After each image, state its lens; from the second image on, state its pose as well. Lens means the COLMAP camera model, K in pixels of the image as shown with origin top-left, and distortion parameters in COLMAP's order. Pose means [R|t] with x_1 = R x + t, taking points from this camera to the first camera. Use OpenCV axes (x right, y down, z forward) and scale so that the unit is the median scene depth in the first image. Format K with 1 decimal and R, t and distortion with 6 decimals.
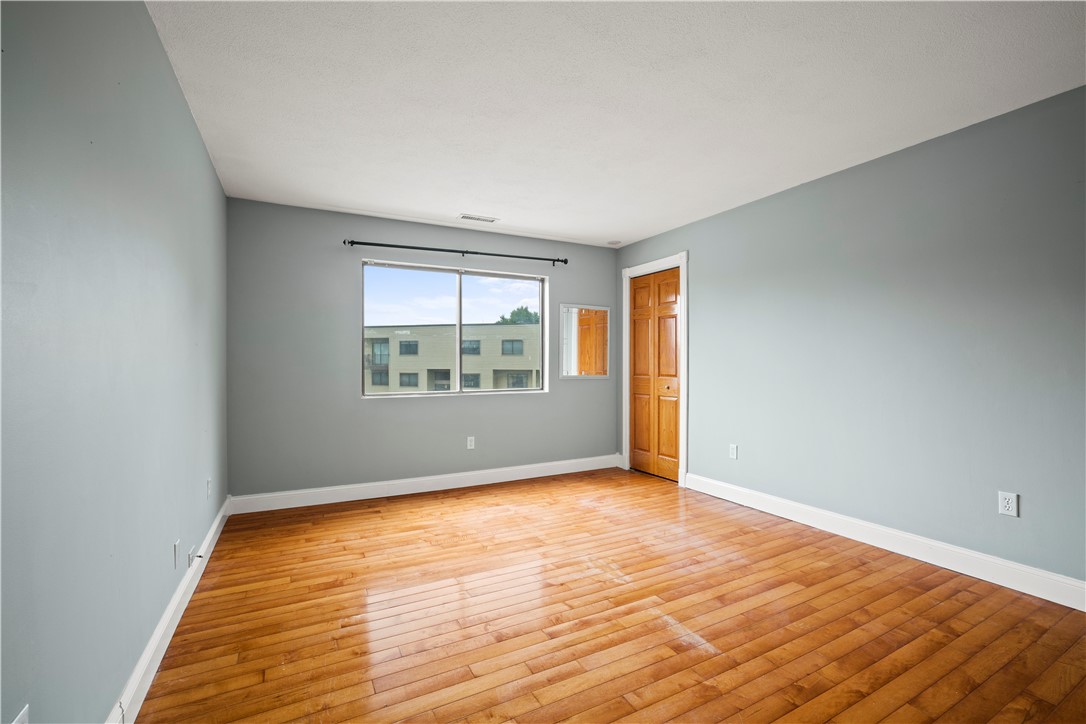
lens RADIAL K [[464.8, 0, 546.7], [0, 464.8, 360.8], [0, 0, 1]] dist [-0.050858, 0.018172]
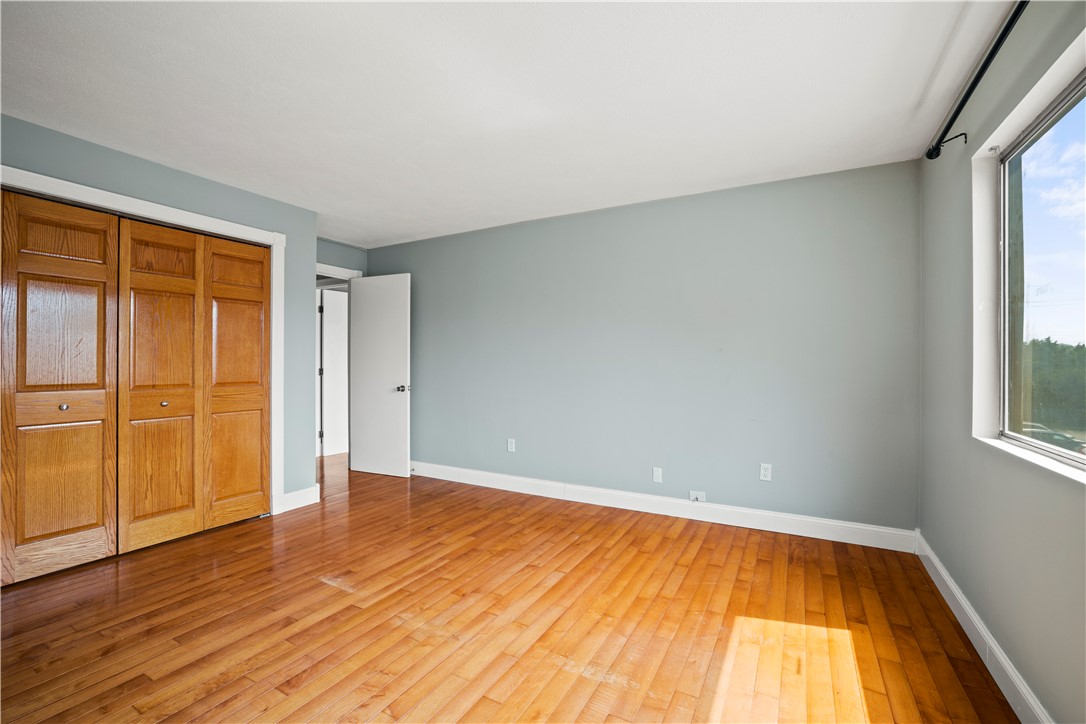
lens RADIAL K [[464.8, 0, 546.7], [0, 464.8, 360.8], [0, 0, 1]] dist [-0.050858, 0.018172]
pose [[-0.833038, 0.000046, -0.553216, 0.395708], [0.000866, 0.999999, -0.001221, -0.001781], [0.553216, -0.001496, -0.833037, 1.784014]]
